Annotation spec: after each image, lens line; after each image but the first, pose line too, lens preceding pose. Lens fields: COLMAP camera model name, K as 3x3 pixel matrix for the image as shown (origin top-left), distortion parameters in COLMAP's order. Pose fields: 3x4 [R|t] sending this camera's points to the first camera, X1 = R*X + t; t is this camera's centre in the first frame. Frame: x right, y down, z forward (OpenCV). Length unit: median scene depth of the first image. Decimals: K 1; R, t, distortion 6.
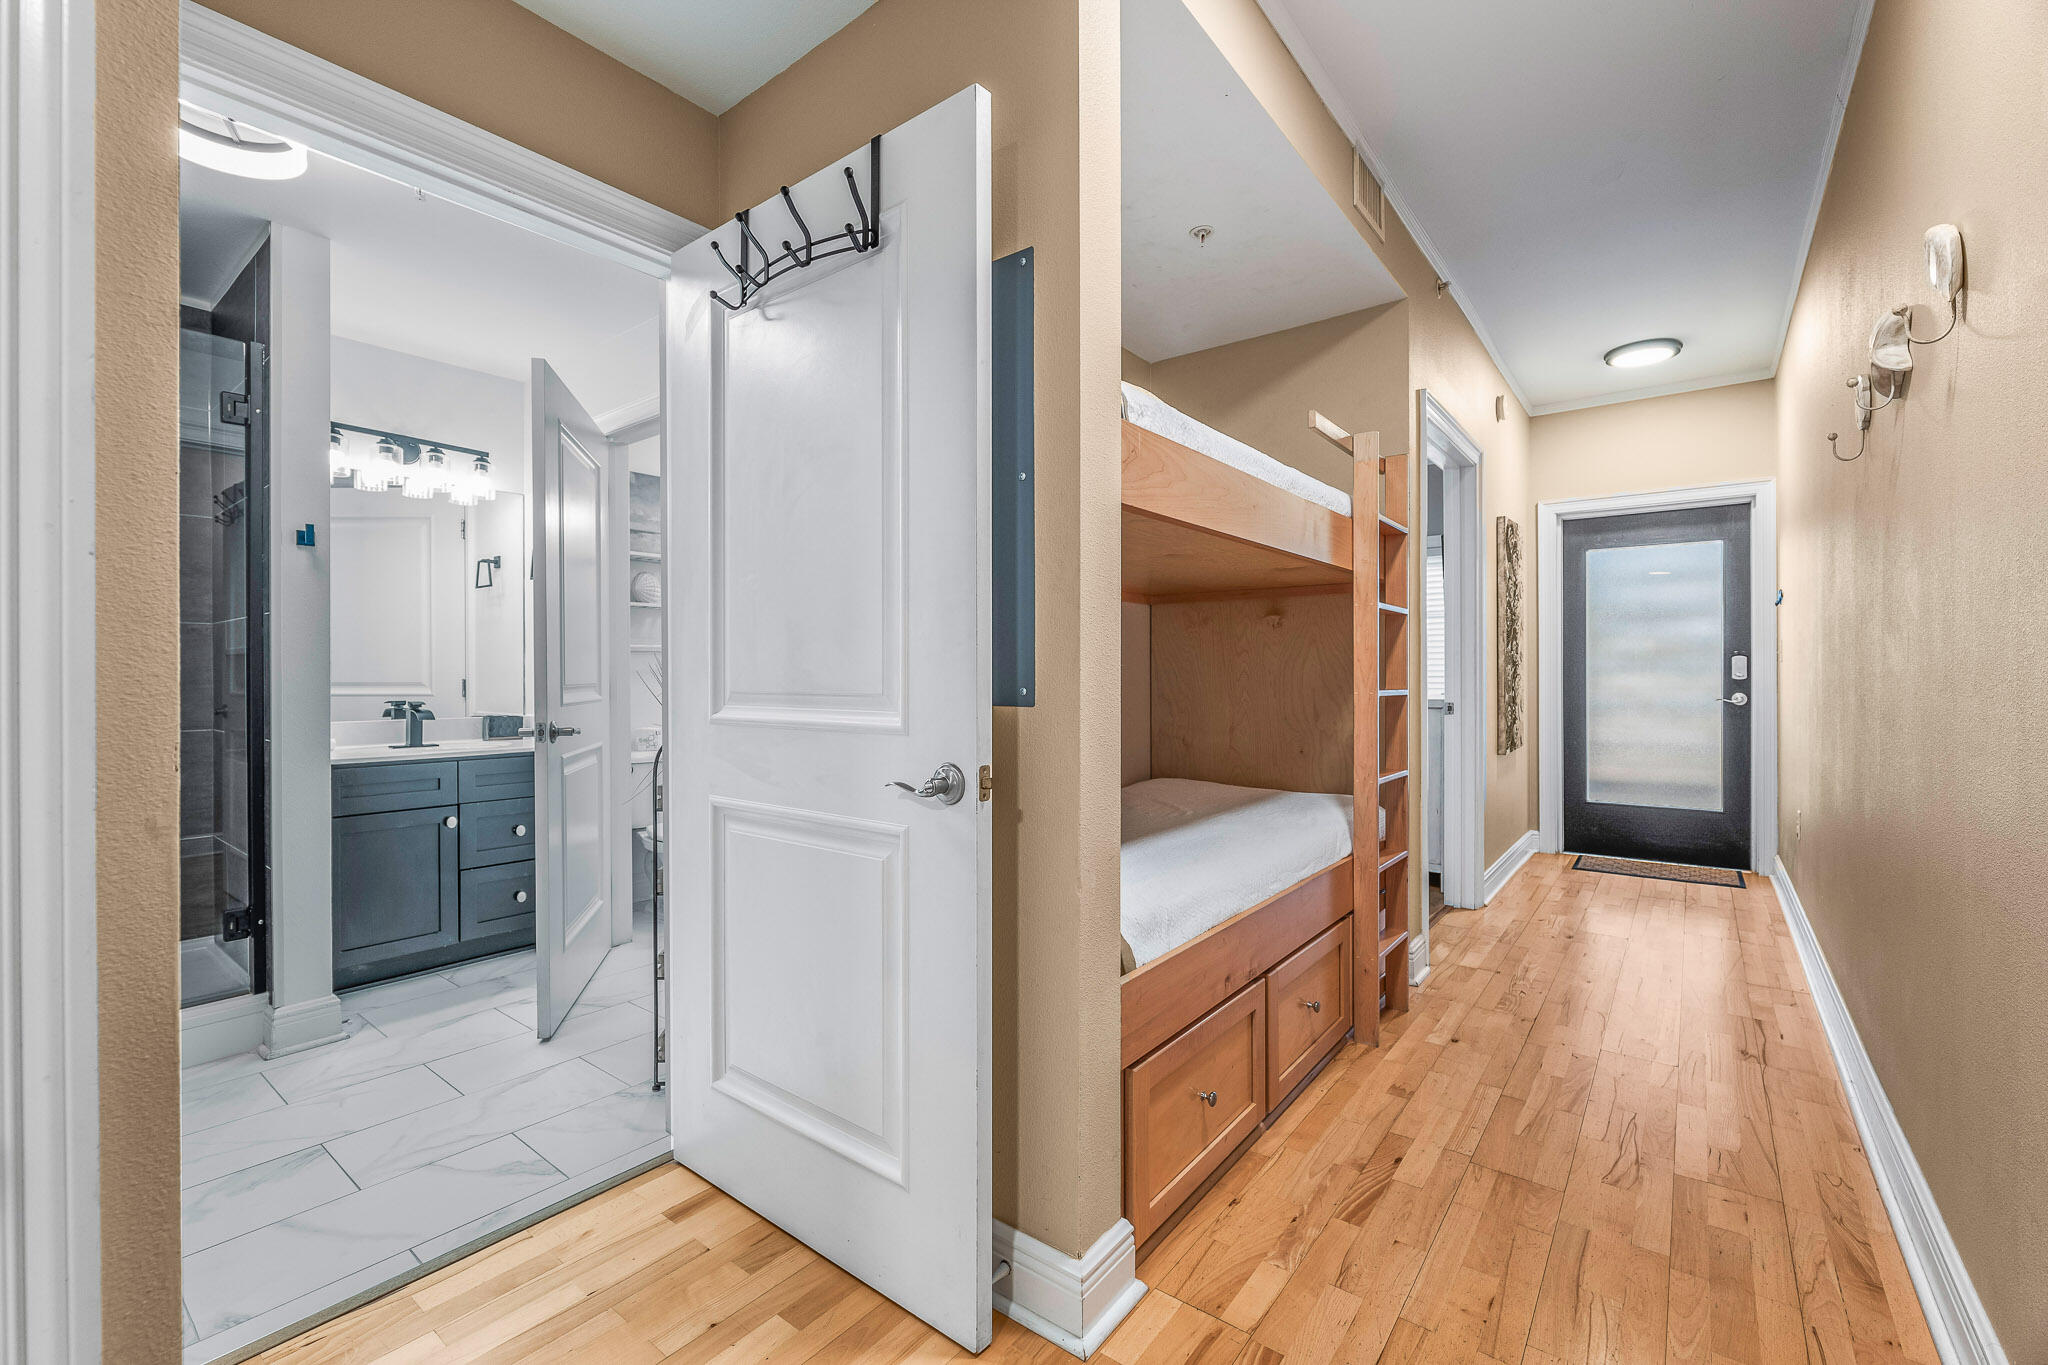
lens RADIAL K [[869.1, 0, 1019.2], [0, 869.1, 672.6], [0, 0, 1]] dist [0.000251, -0.000143]
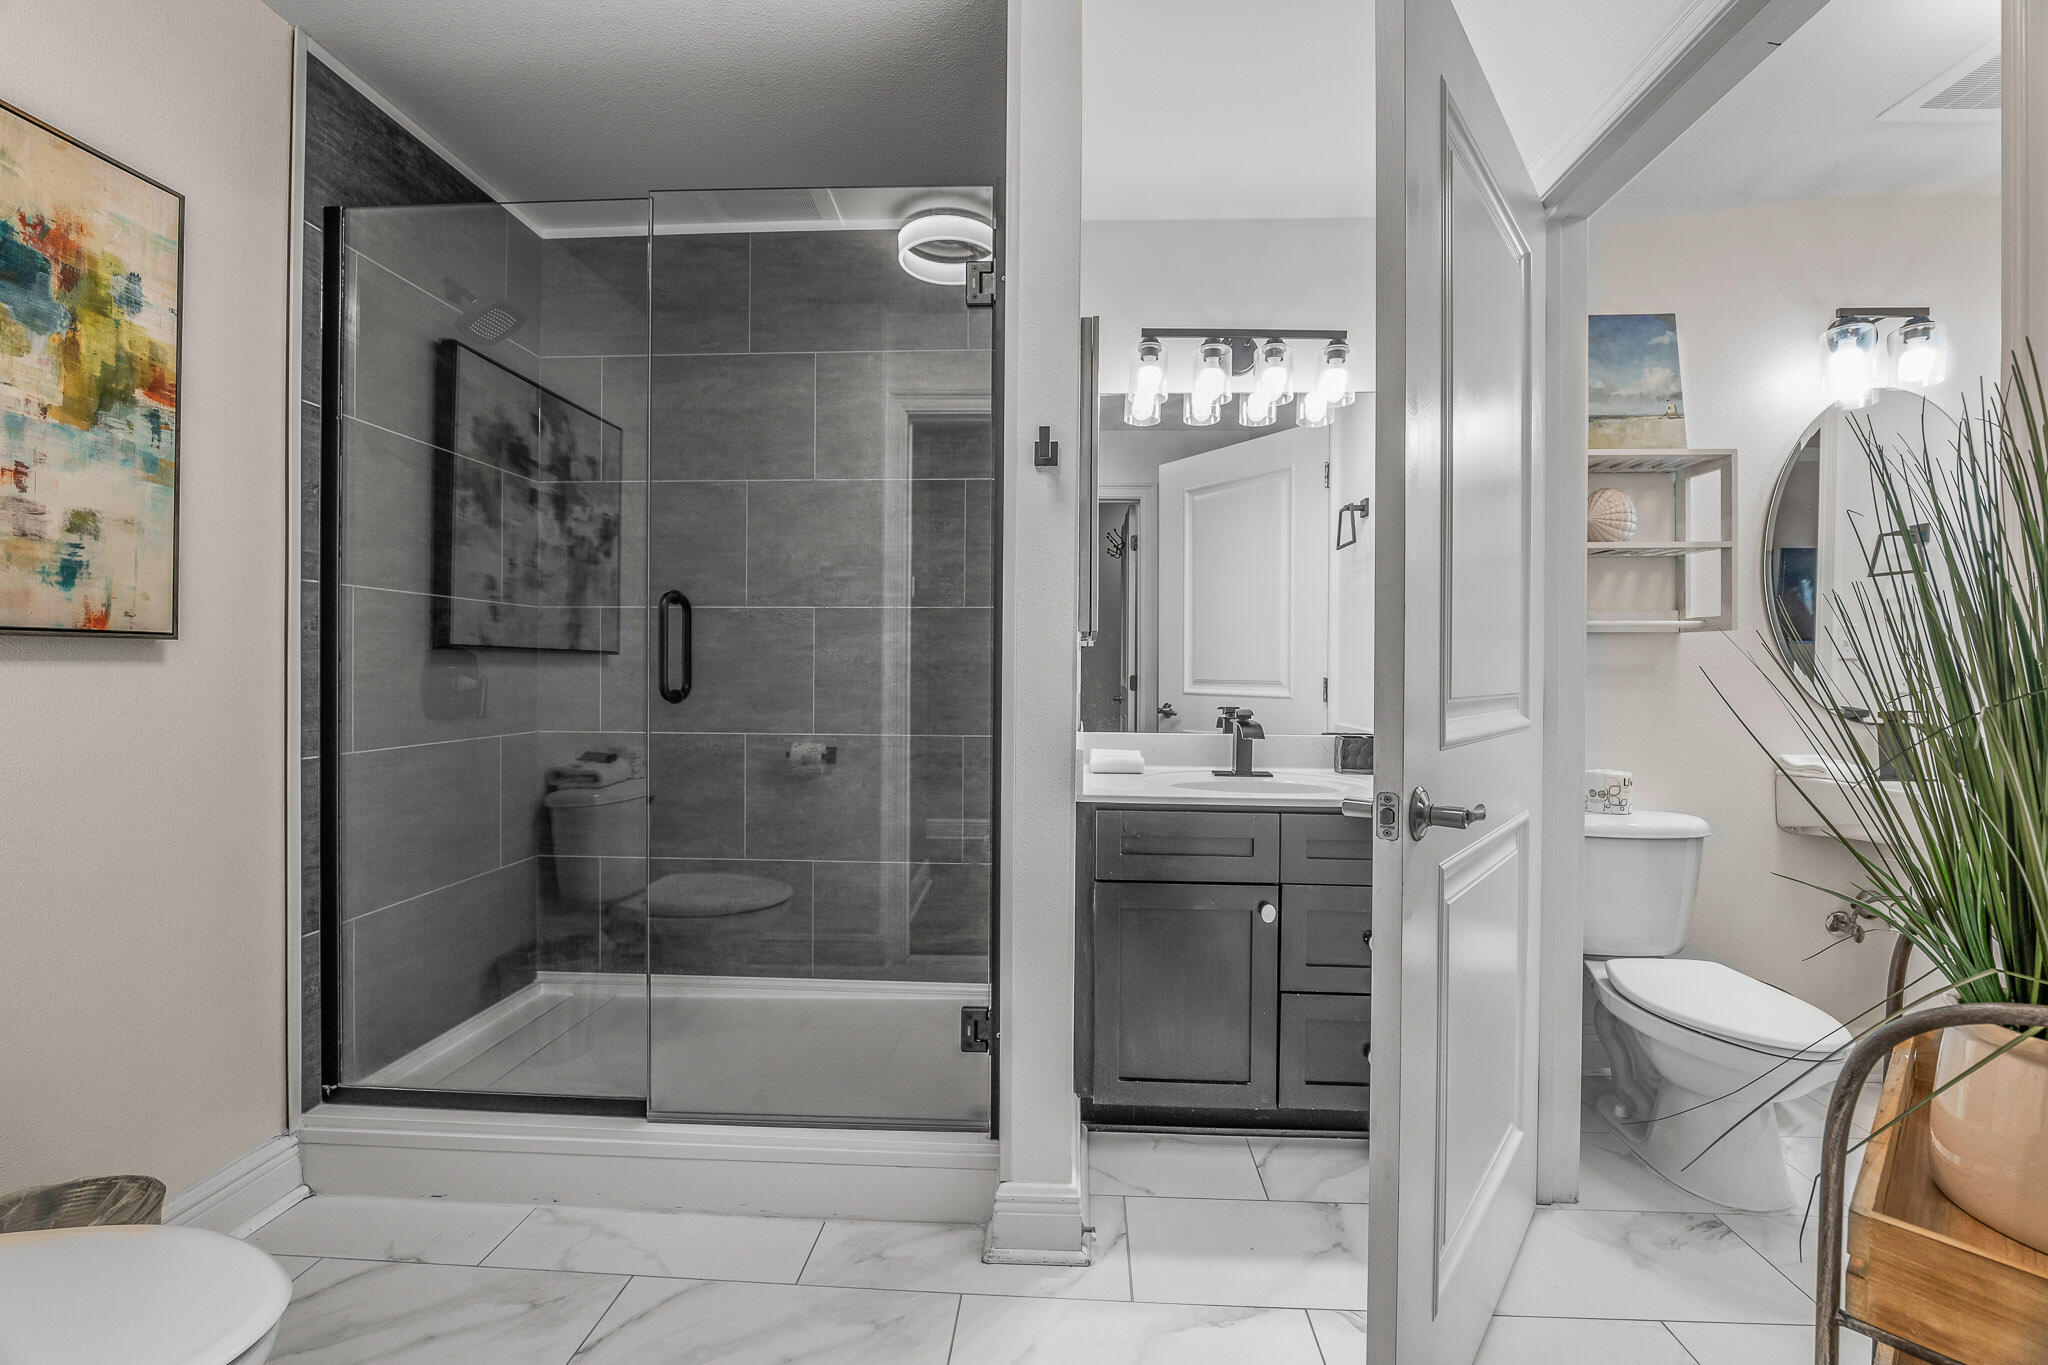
lens RADIAL K [[844.4, 0, 1018.8], [0, 844.4, 677.4], [0, 0, 1]] dist [-0.008682, 0.000166]
pose [[0.563716, 0.017282, -0.825788, -0.242608], [-0.009455, 0.999851, 0.014471, -0.001056], [0.825915, -0.000350, 0.563795, 0.478053]]
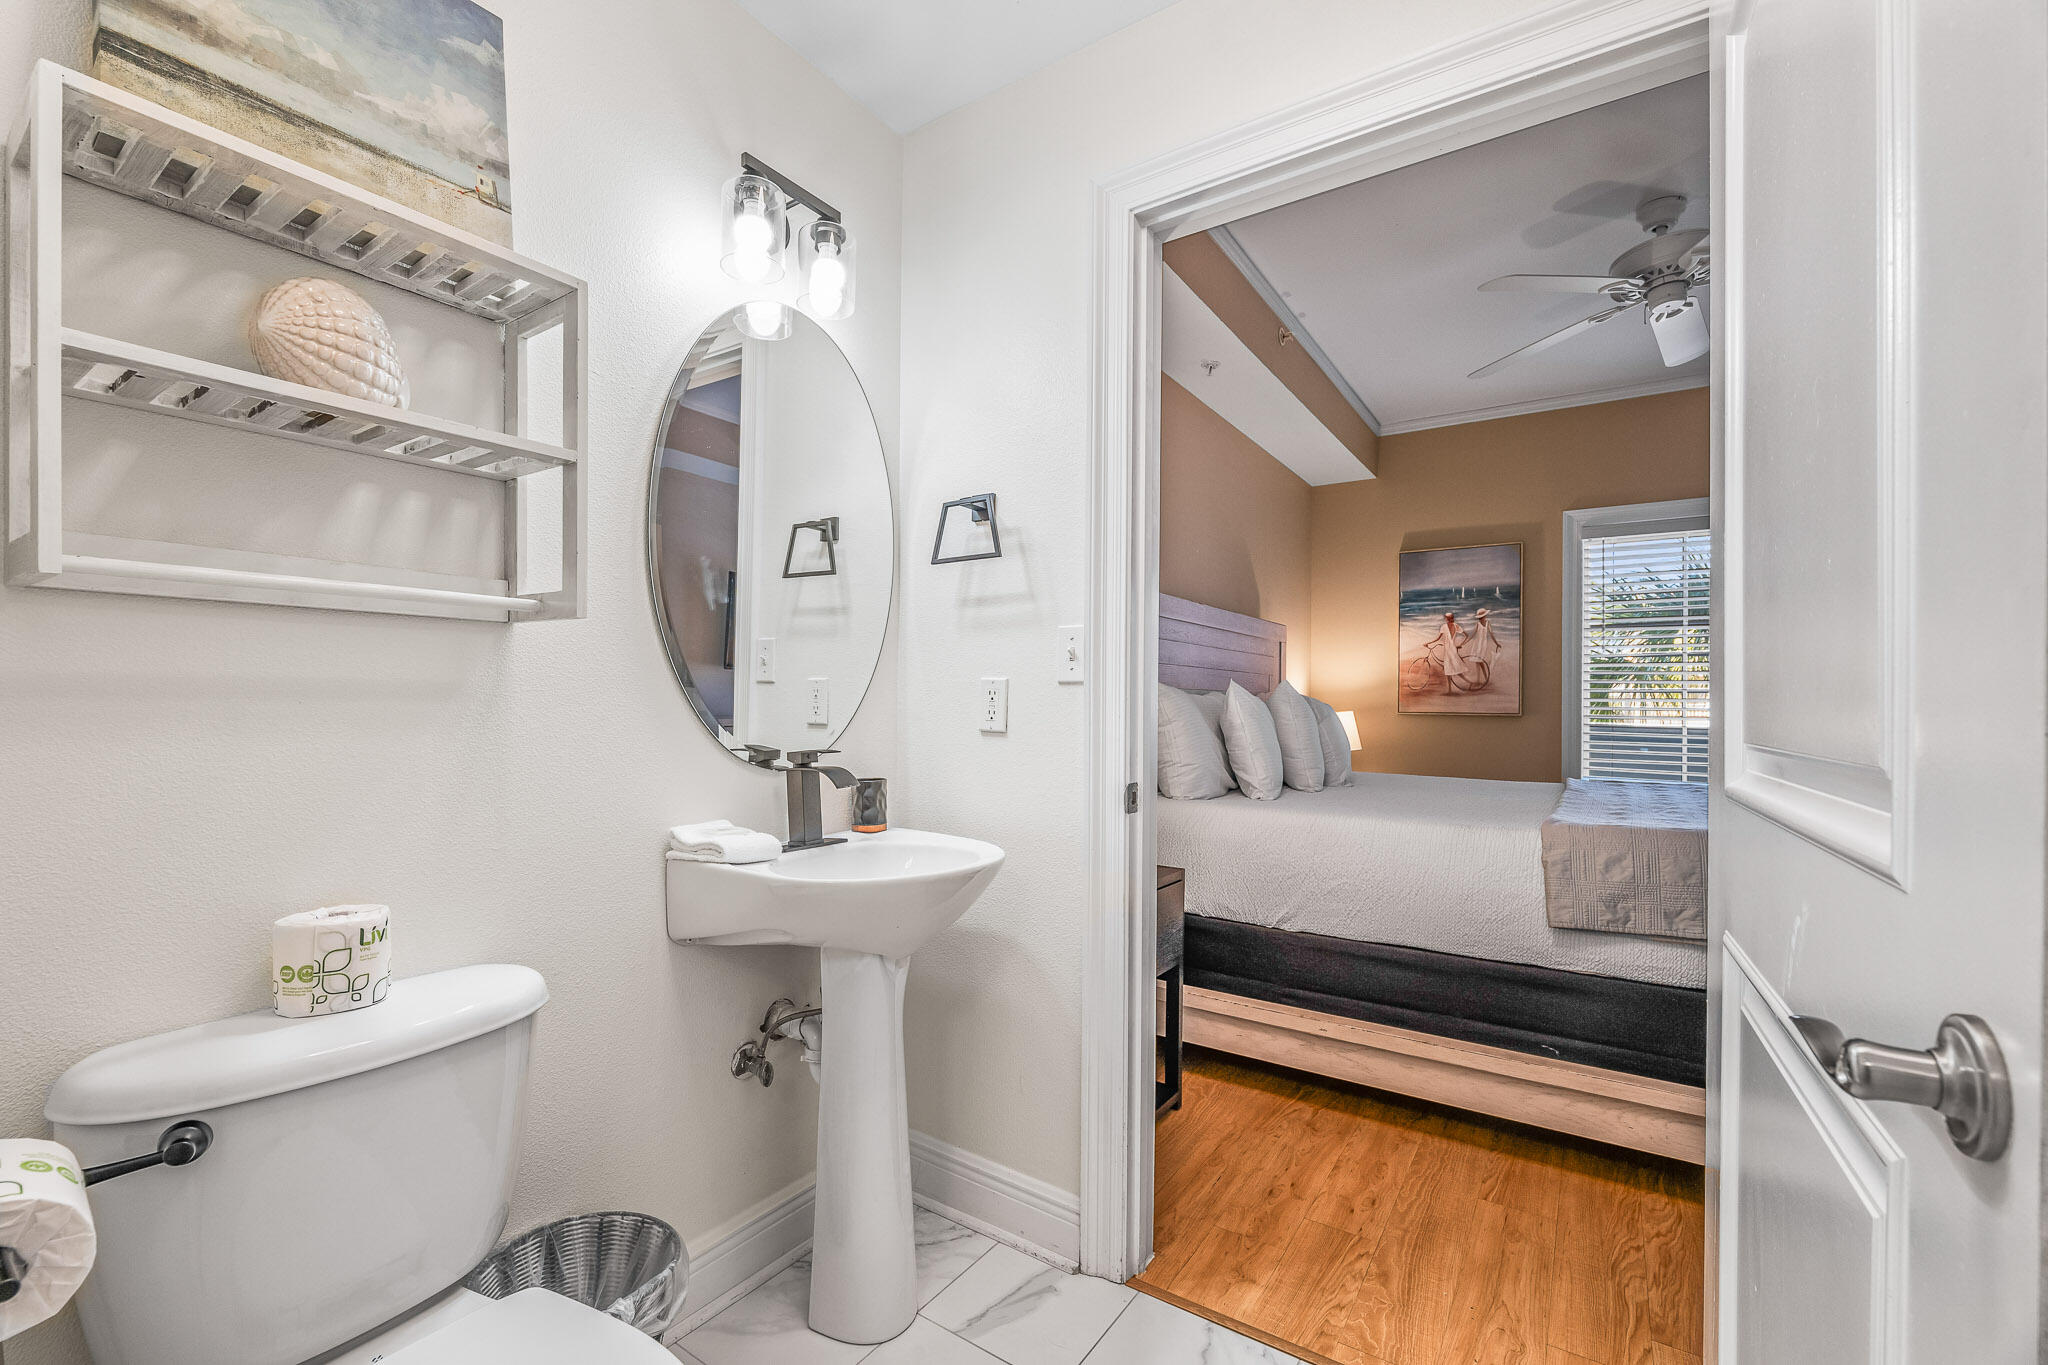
lens RADIAL K [[857.1, 0, 1027.2], [0, 857.1, 698.3], [0, 0, 1]] dist [-0.009912, -0.000121]
pose [[0.997619, 0.016265, 0.067014, -0.300389], [-0.015810, 0.999848, -0.007306, -0.000267], [-0.067122, 0.006229, 0.997725, 0.900317]]
